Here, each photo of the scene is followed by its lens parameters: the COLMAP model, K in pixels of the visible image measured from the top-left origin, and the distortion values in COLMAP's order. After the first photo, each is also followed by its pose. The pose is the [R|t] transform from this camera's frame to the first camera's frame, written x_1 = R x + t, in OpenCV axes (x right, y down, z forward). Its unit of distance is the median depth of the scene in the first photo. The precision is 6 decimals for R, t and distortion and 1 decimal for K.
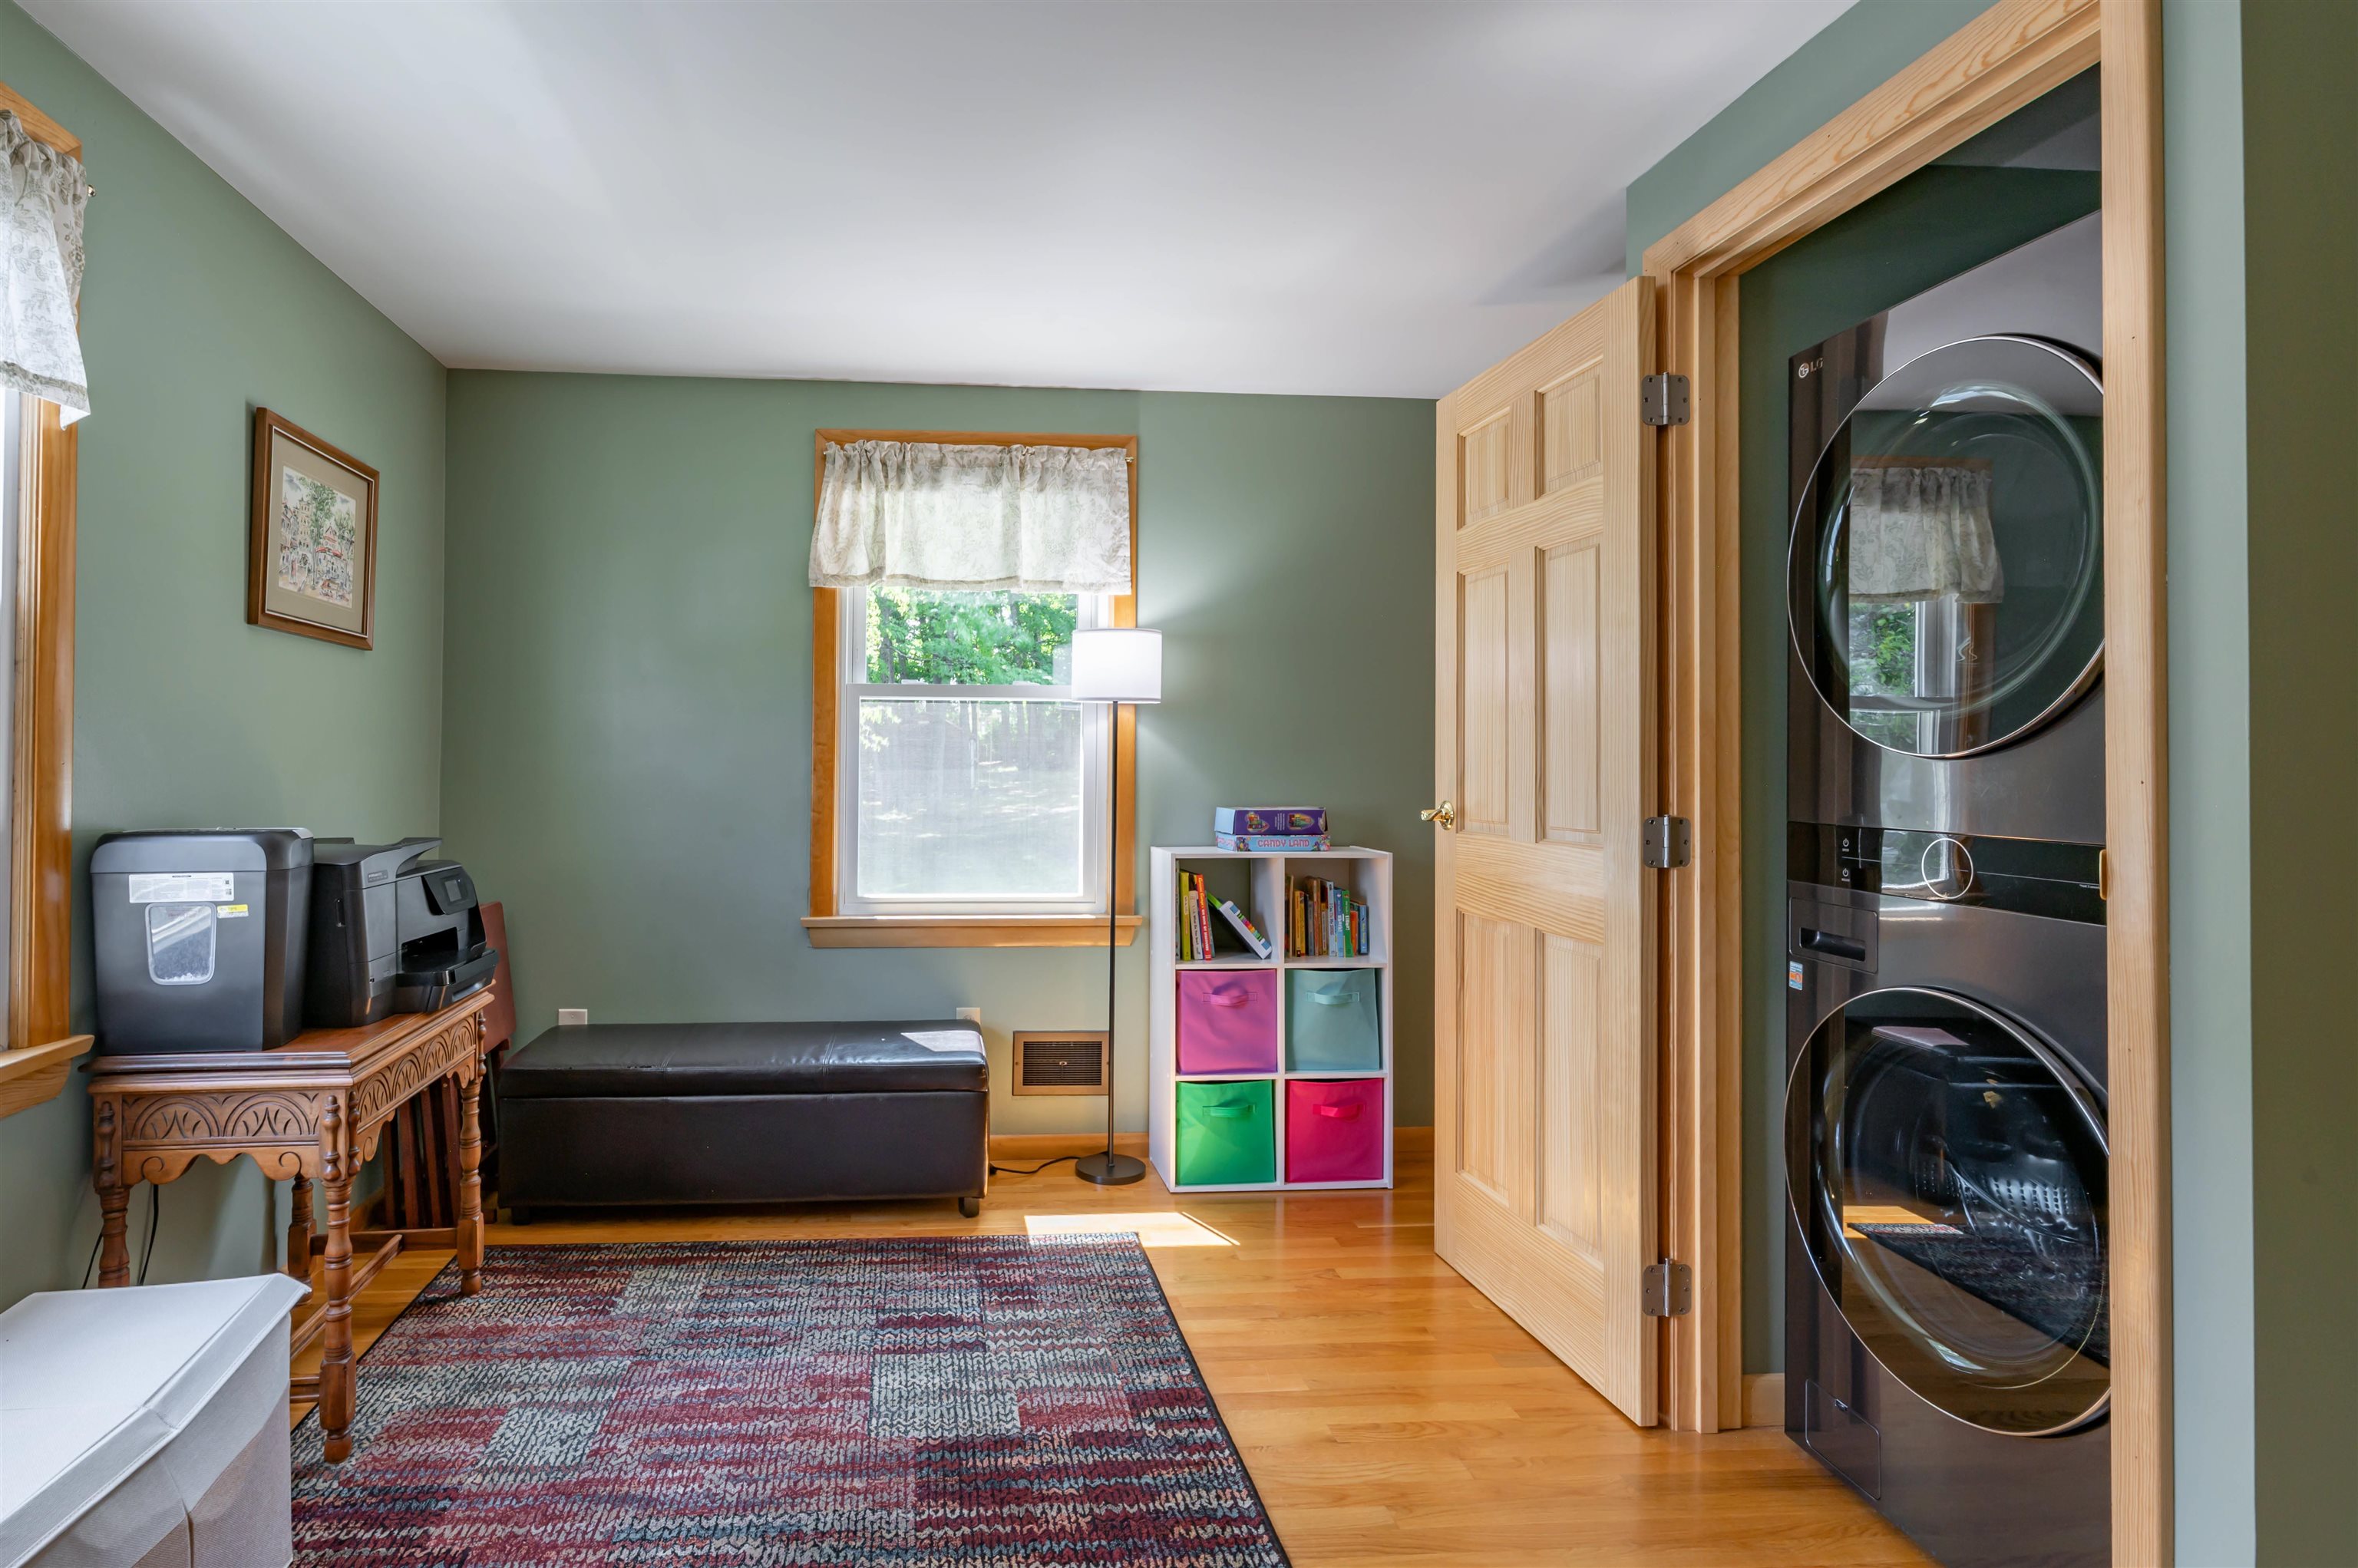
lens RADIAL K [[1195.7, 0, 1179.2], [0, 1195.7, 749.2], [0, 0, 1]] dist [-0.001952, 0.000321]
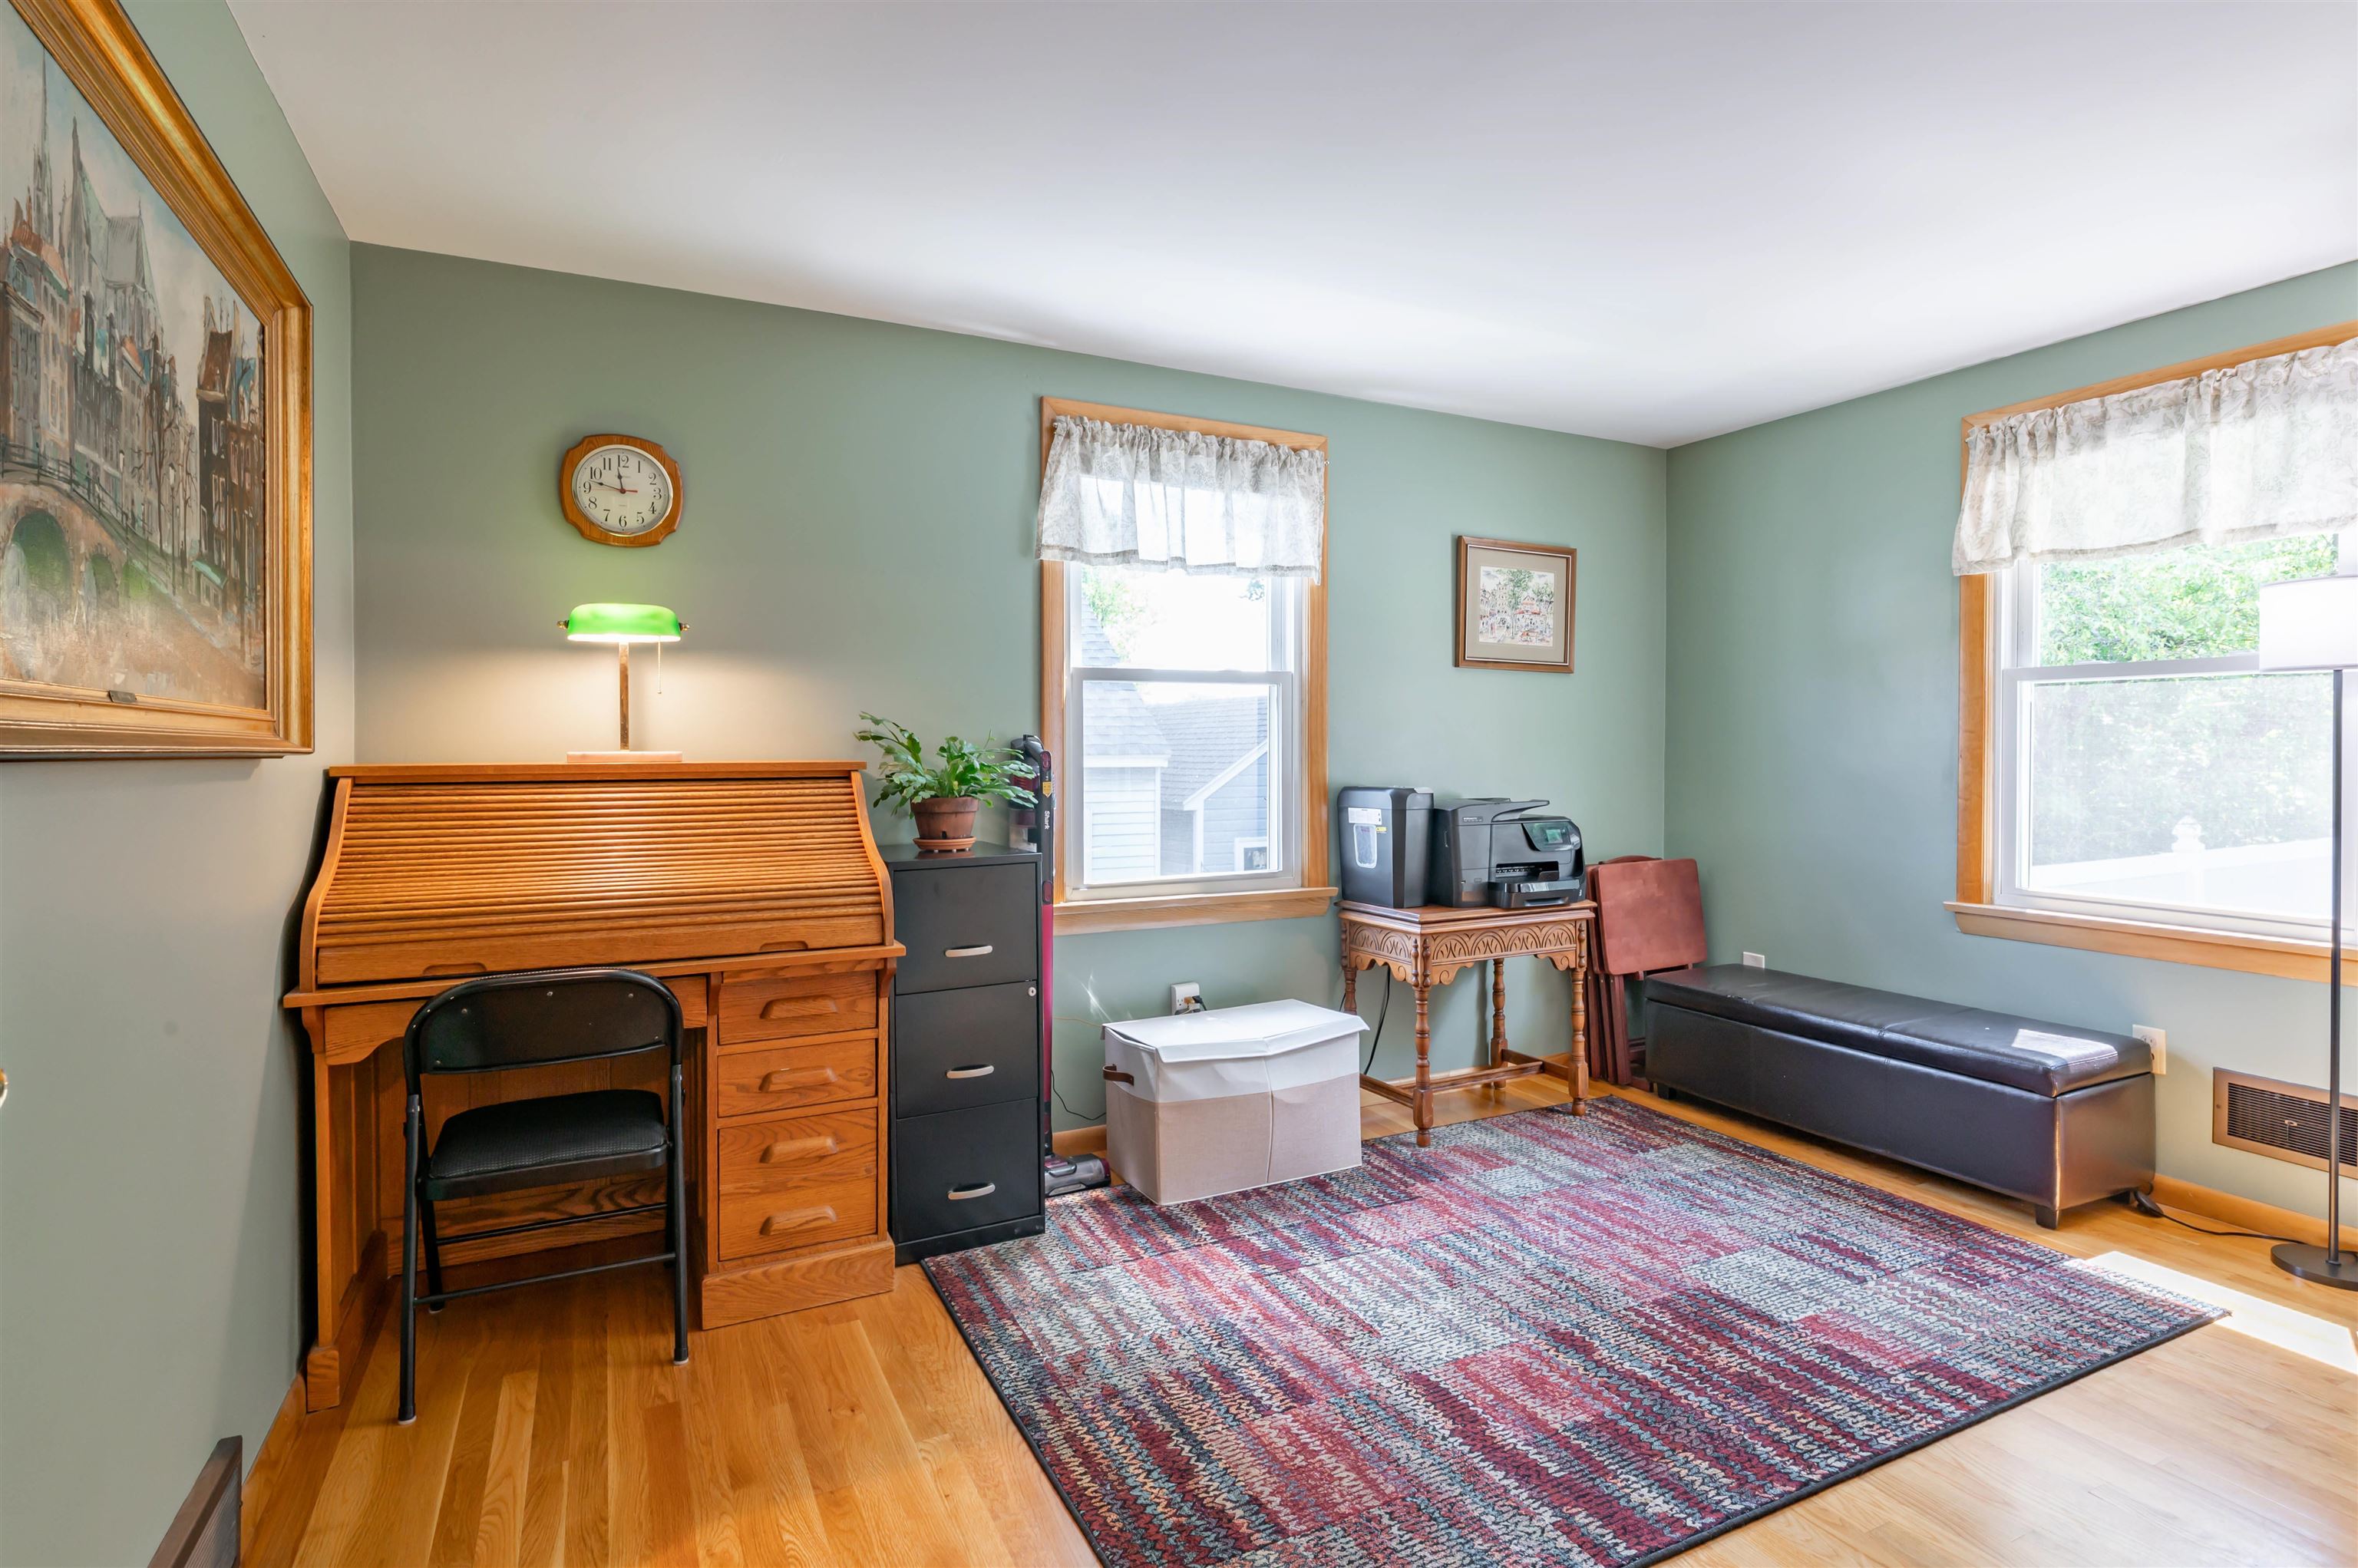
lens RADIAL K [[1181.2, 0, 1174.5], [0, 1181.2, 765.8], [0, 0, 1]] dist [-0.001888, 0.001013]
pose [[0.367835, 0.009730, -0.929840, 0.540569], [0.010859, 0.999832, 0.014758, 0.004010], [0.929828, -0.015526, 0.367668, 0.021691]]
